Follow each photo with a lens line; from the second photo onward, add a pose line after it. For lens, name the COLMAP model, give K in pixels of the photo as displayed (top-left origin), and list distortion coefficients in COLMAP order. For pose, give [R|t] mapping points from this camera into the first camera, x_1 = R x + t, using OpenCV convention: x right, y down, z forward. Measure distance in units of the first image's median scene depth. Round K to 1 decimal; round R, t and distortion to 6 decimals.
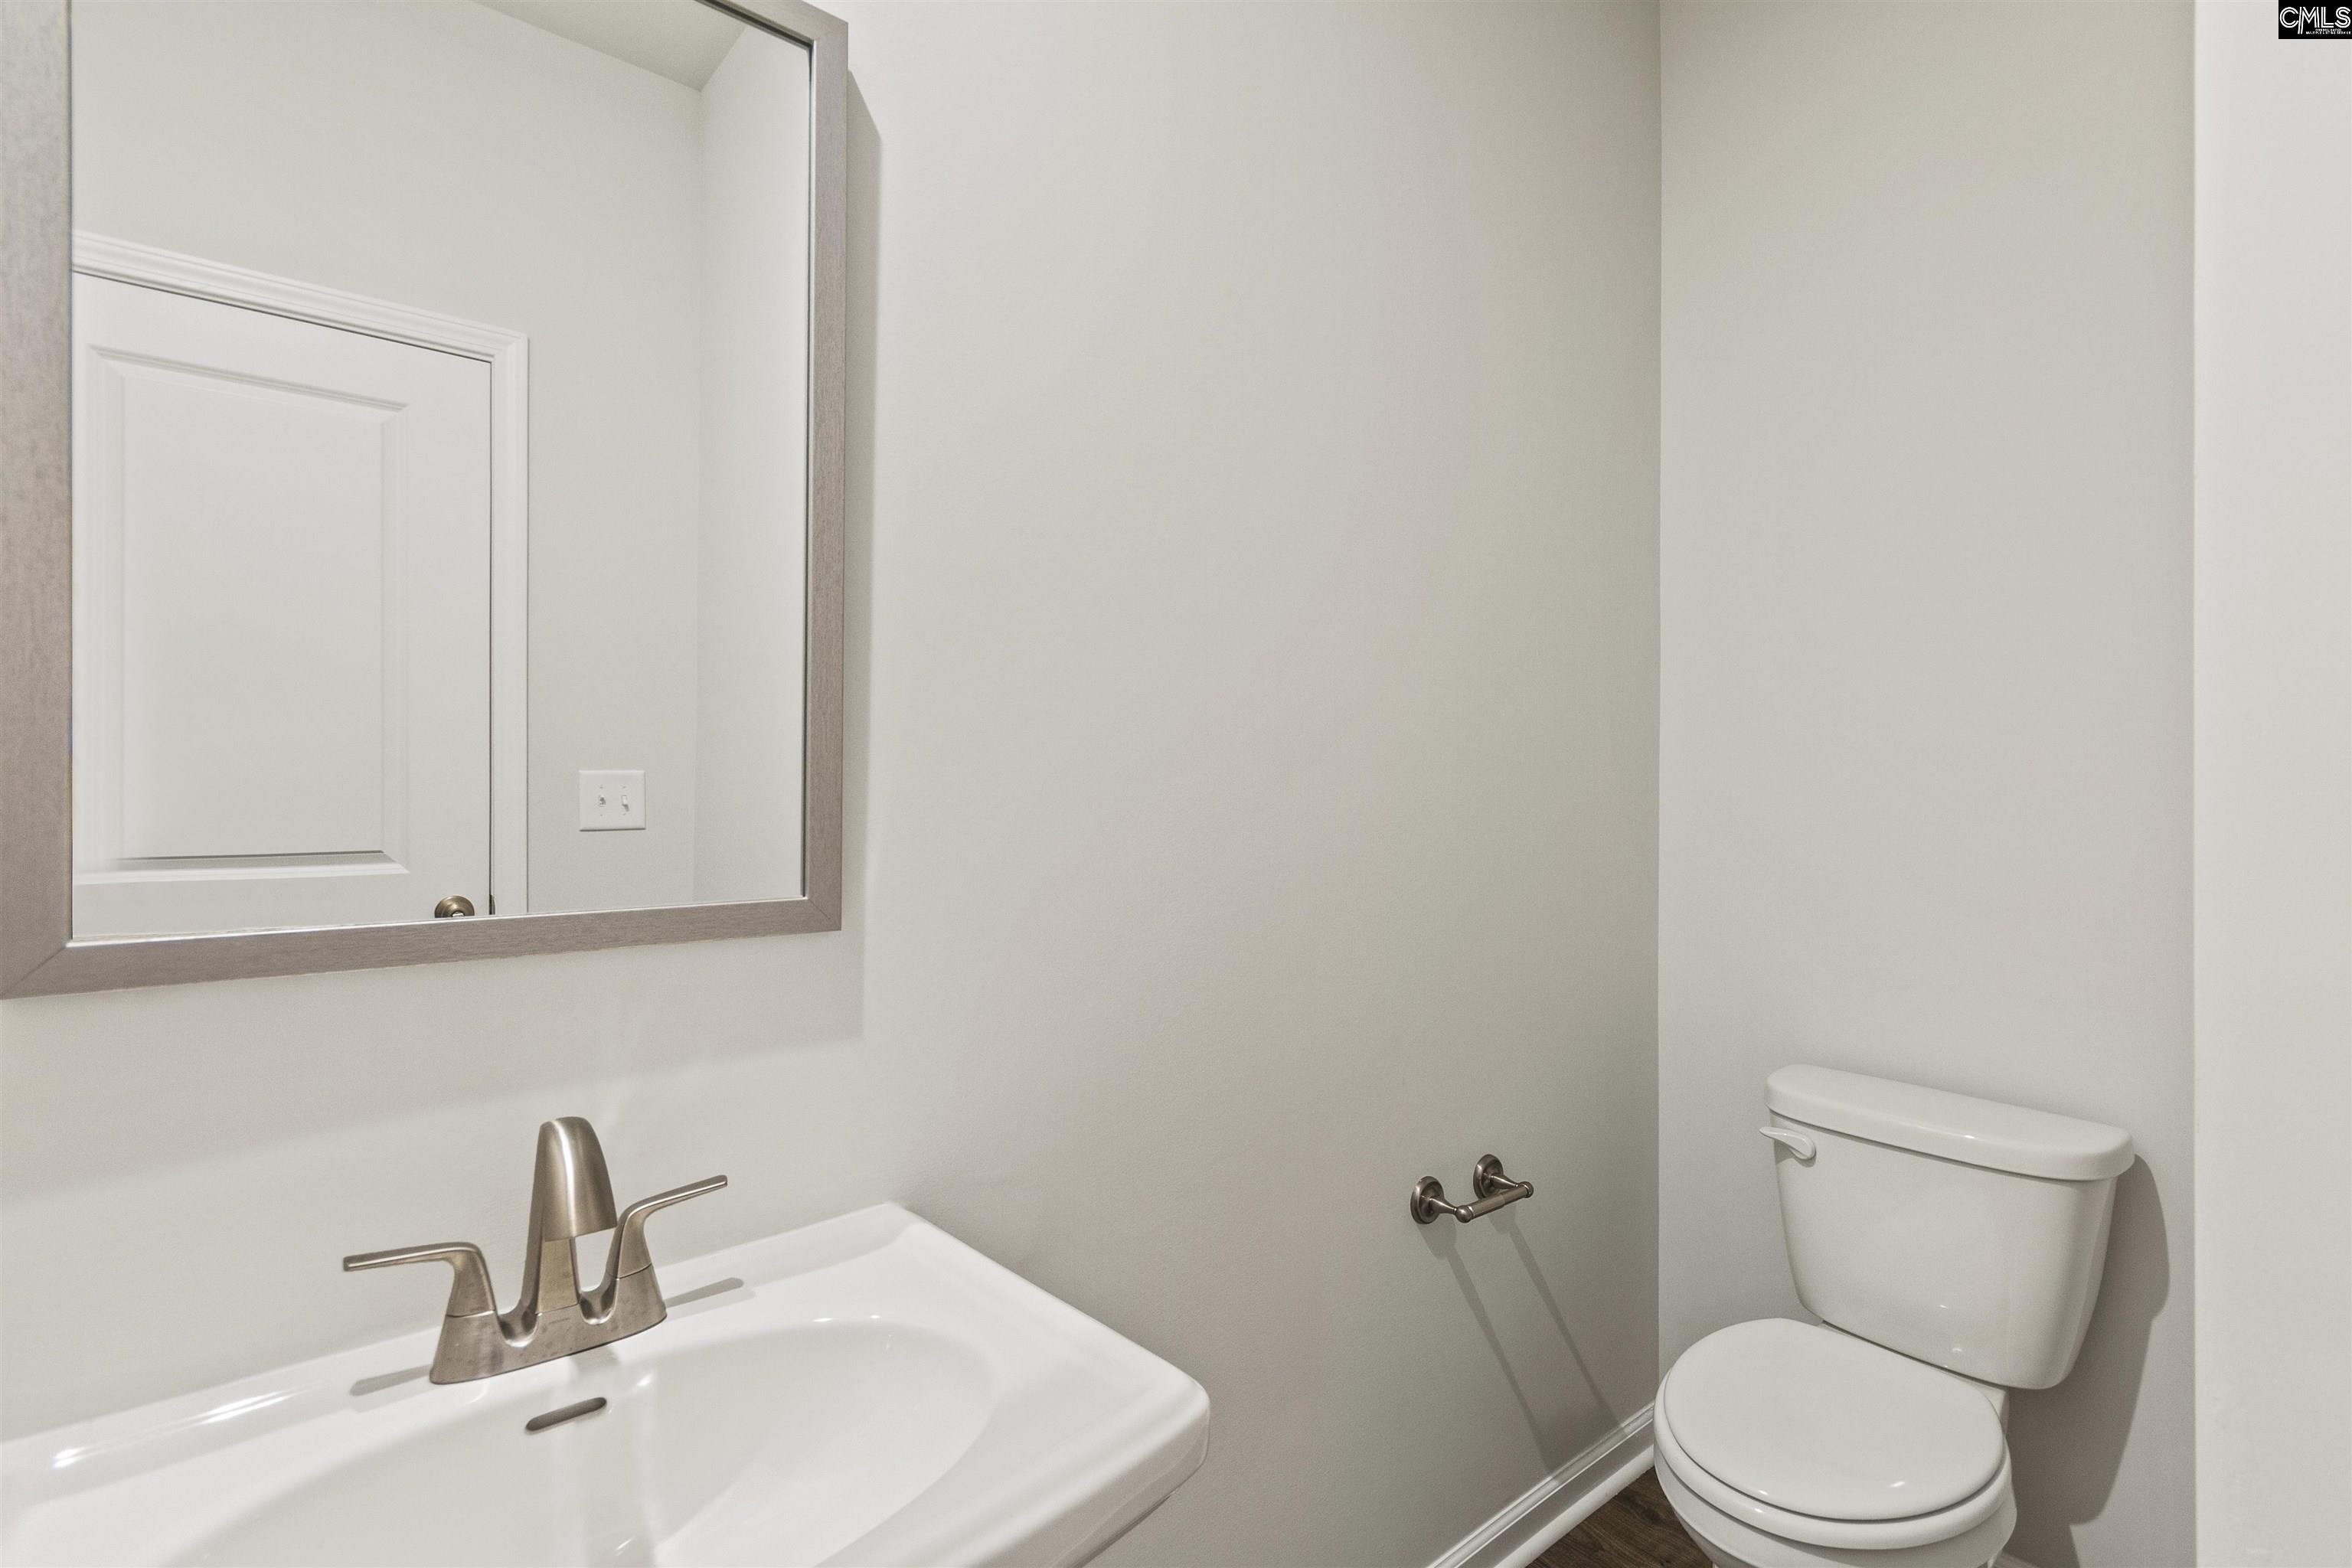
lens RADIAL K [[1102.8, 0, 1177.2], [0, 1102.8, 769.8], [0, 0, 1]] dist [0.010537, -0.002954]
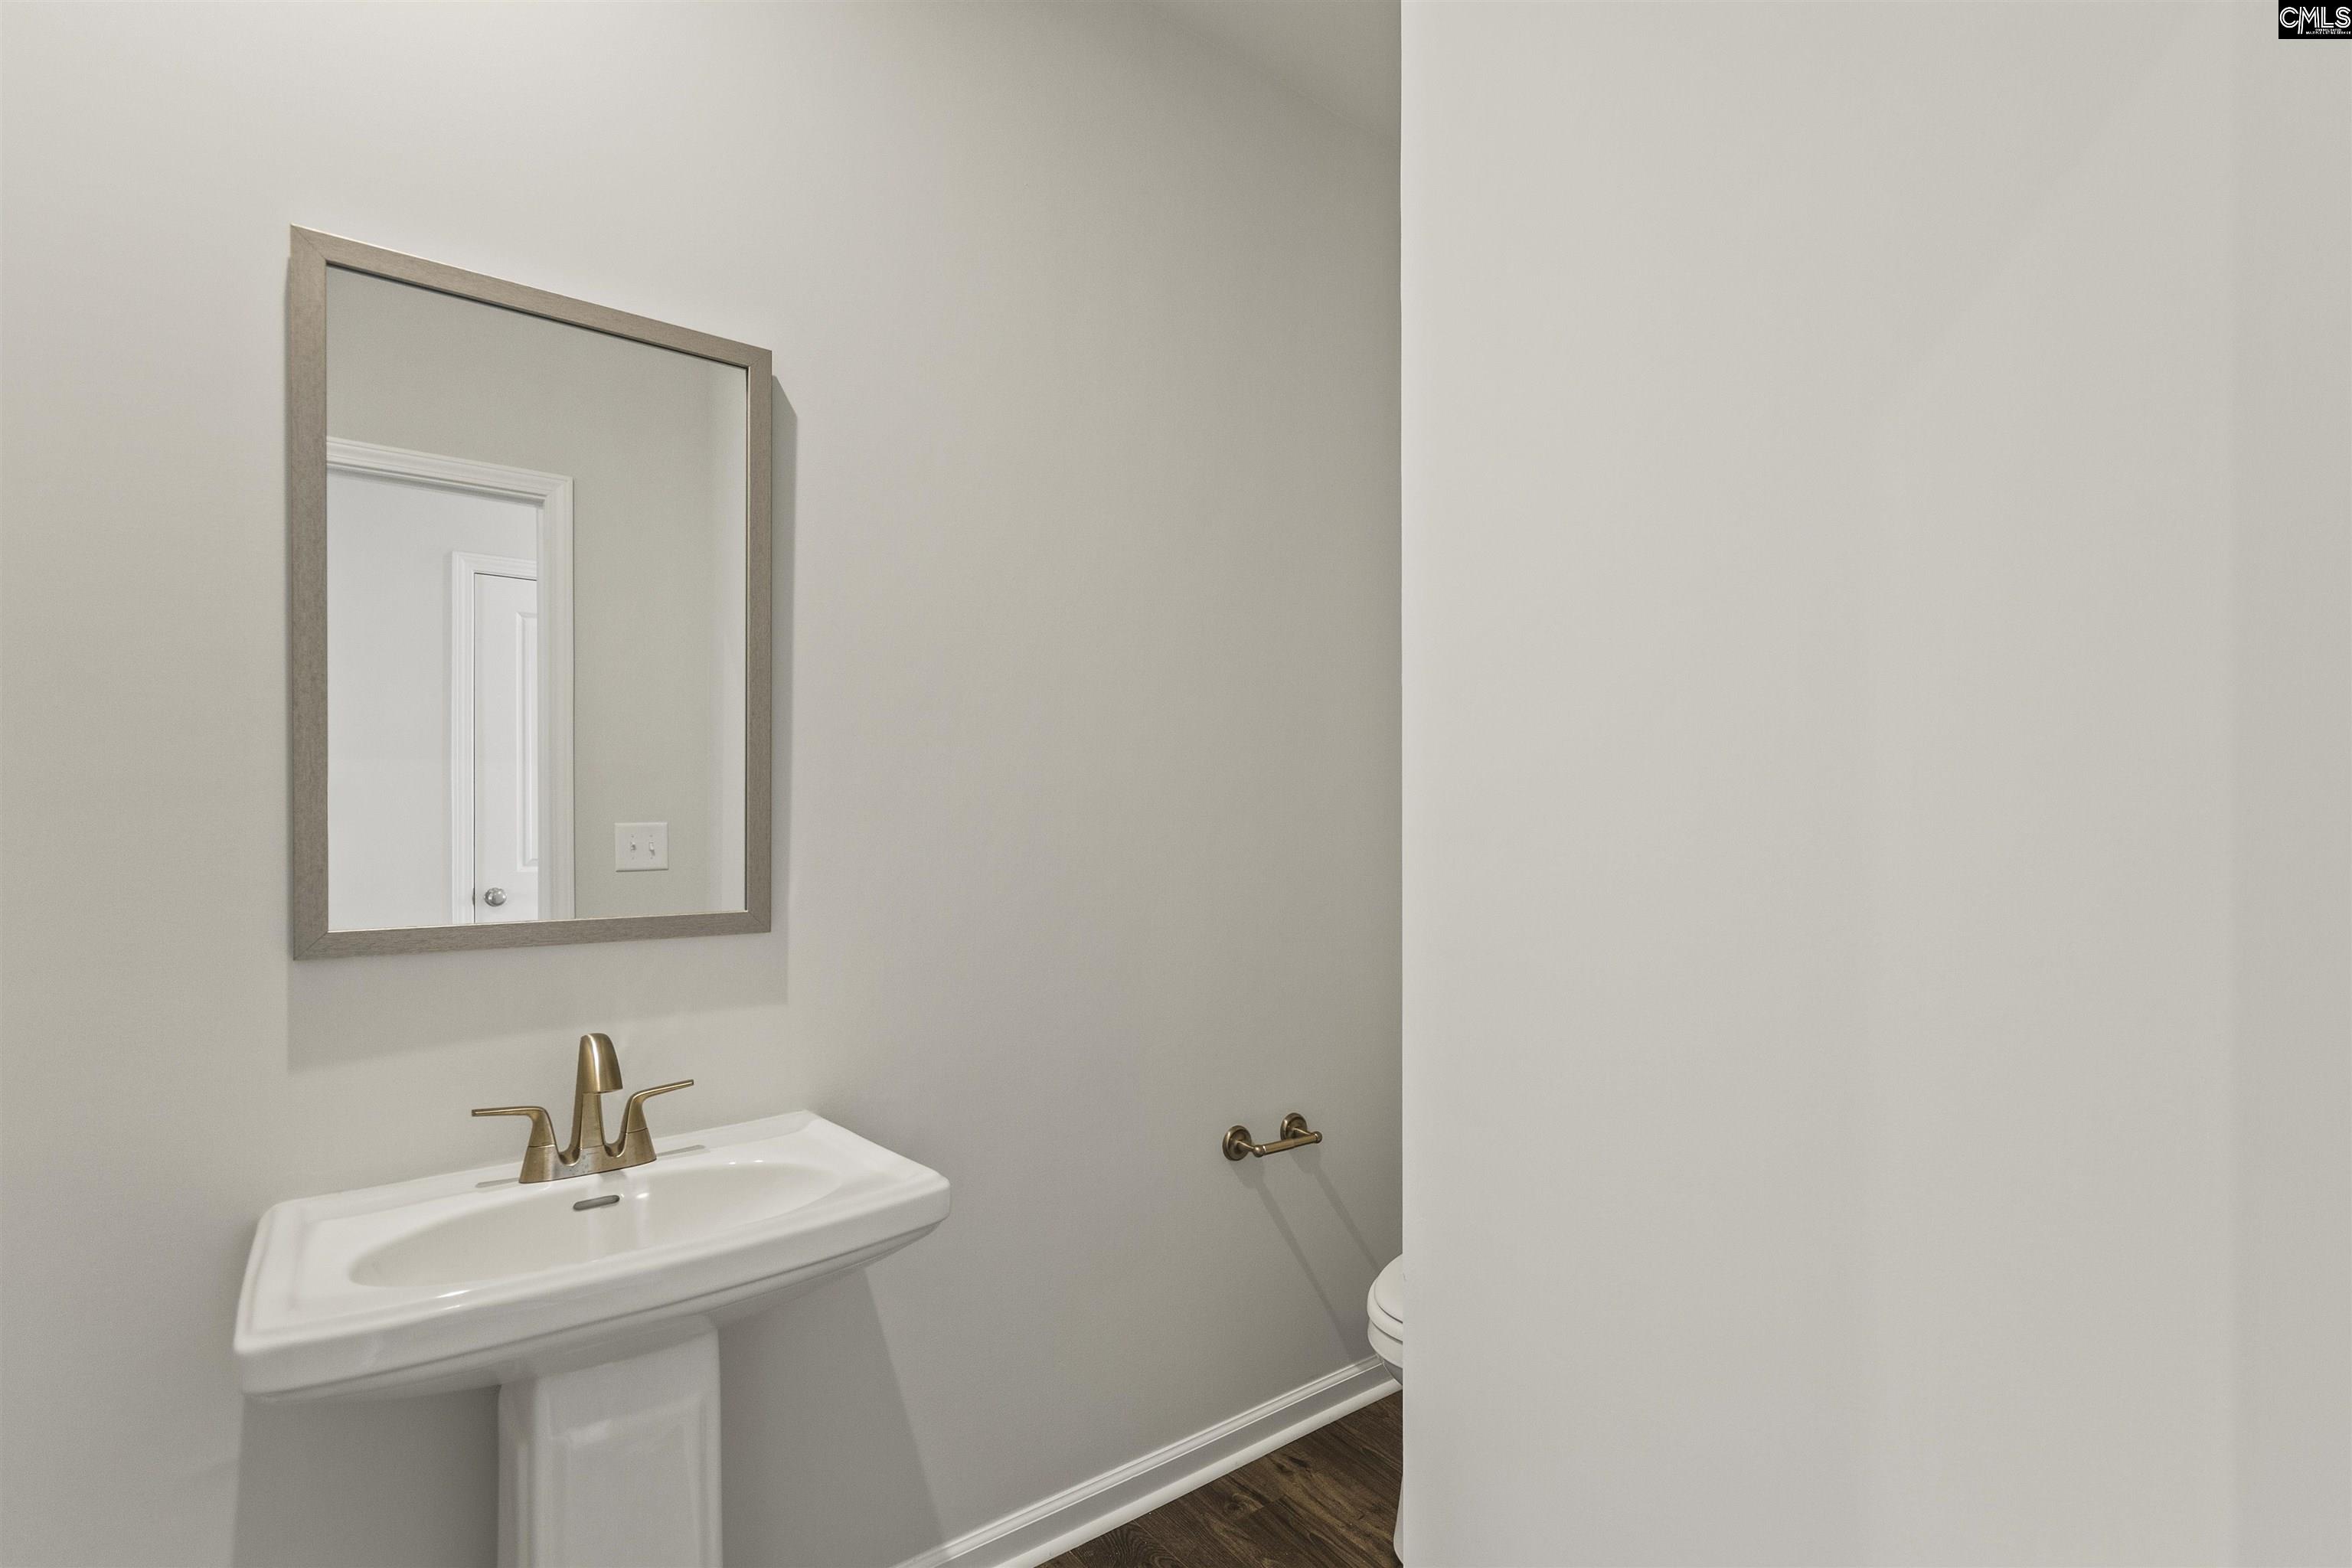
lens RADIAL K [[1102.8, 0, 1176.0], [0, 1102.8, 806.6], [0, 0, 1]] dist [0.010537, -0.002954]
pose [[0.999386, -0.008041, -0.034101, 0.362427], [0.007968, 0.999966, -0.002252, -0.026569], [0.034118, 0.001978, 0.999416, -0.606335]]
